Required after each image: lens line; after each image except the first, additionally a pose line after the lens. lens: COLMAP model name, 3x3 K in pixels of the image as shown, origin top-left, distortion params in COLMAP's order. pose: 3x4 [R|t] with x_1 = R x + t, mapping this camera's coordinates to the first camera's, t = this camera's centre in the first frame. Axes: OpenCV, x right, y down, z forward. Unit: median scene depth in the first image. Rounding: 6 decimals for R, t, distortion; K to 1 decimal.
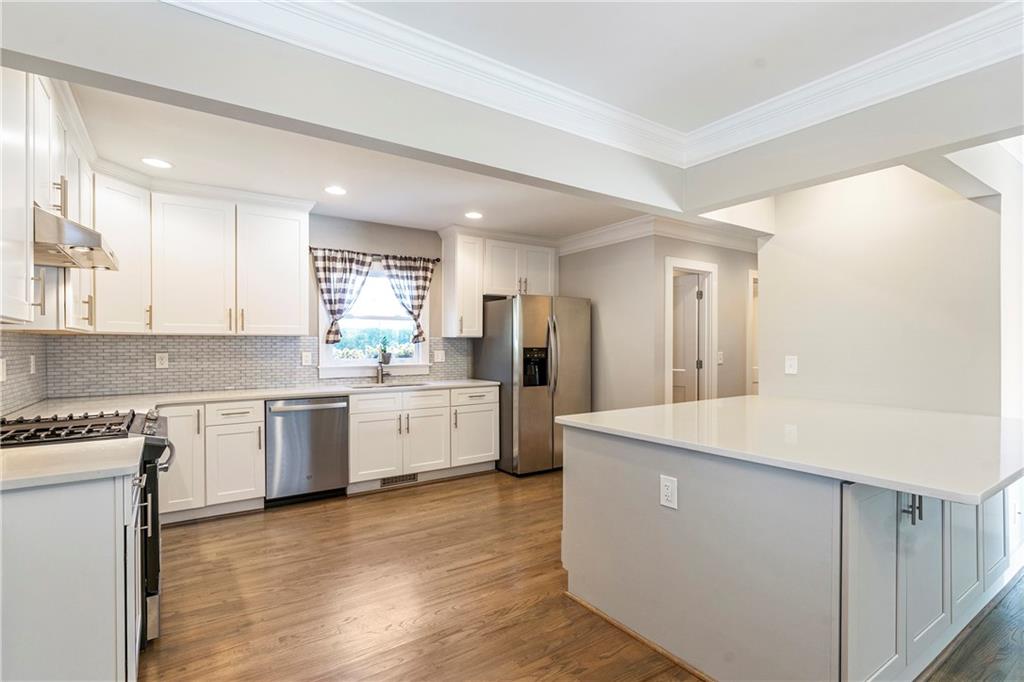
lens RADIAL K [[468.2, 0, 529.6], [0, 468.2, 346.7], [0, 0, 1]] dist [0.000246, 0.000146]
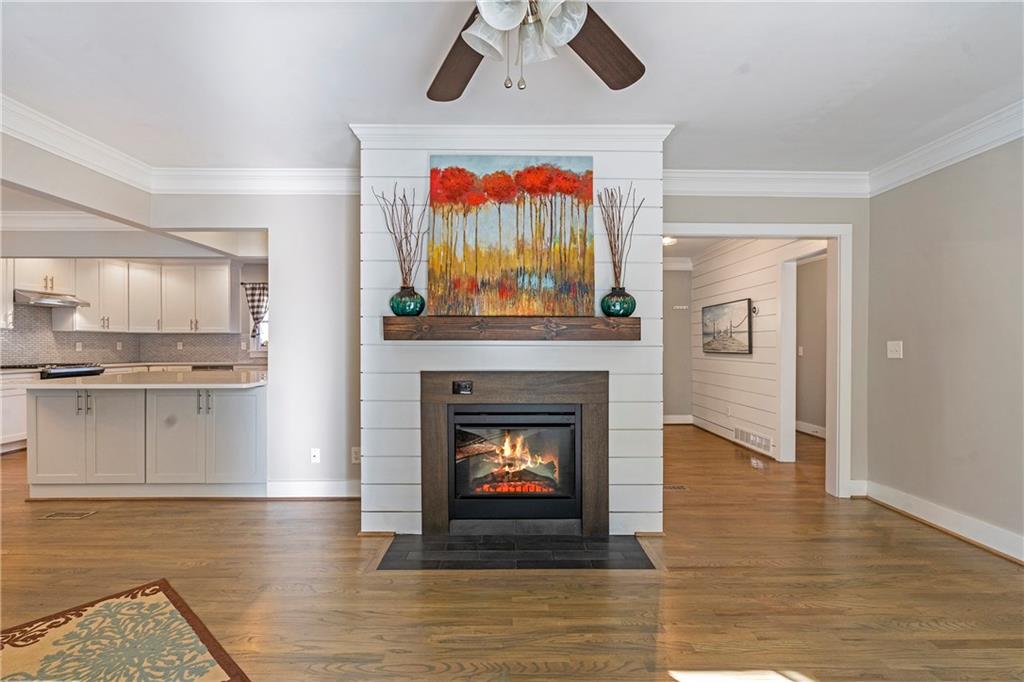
lens RADIAL K [[468.2, 0, 529.6], [0, 468.2, 346.7], [0, 0, 1]] dist [0.000246, 0.000146]
pose [[0.841212, 0.004087, -0.540690, 1.308450], [-0.004371, 0.999990, 0.000758, 0.020693], [0.540688, 0.001726, 0.841221, 0.088034]]
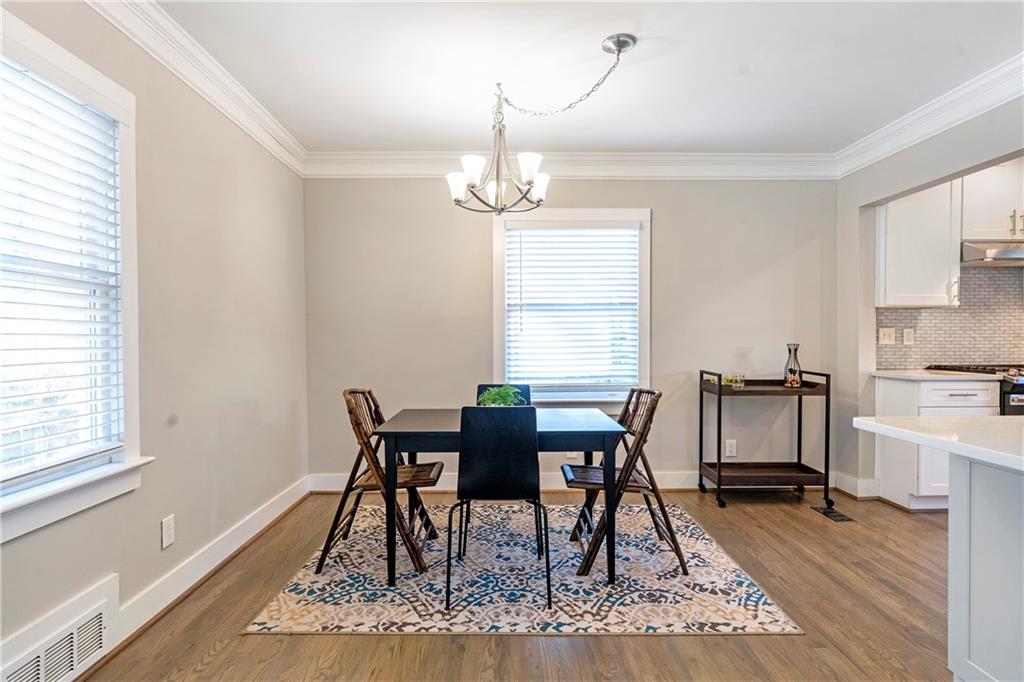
lens RADIAL K [[530.3, 0, 512.0], [0, 530.3, 341.0], [0, 0, 1]] dist [-0.000478, 0.015551]
pose [[-0.530378, 0.008323, -0.847720, 0.649484], [-0.001342, 0.999942, 0.010657, 0.028743], [0.847760, 0.006790, -0.530336, 0.228490]]
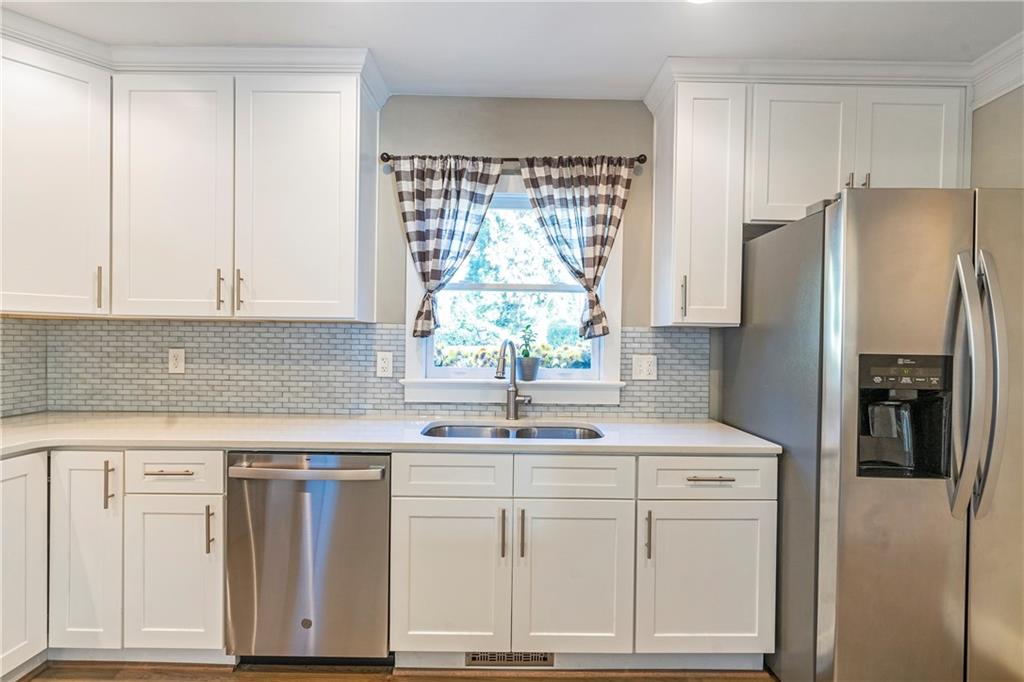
lens RADIAL K [[491.7, 0, 543.8], [0, 491.7, 345.0], [0, 0, 1]] dist [-0.001717, 0.000230]
pose [[0.840531, 0.015306, -0.541547, -0.012298], [-0.017367, 0.999848, 0.001304, -0.000792], [0.541485, 0.008309, 0.840670, 0.583402]]
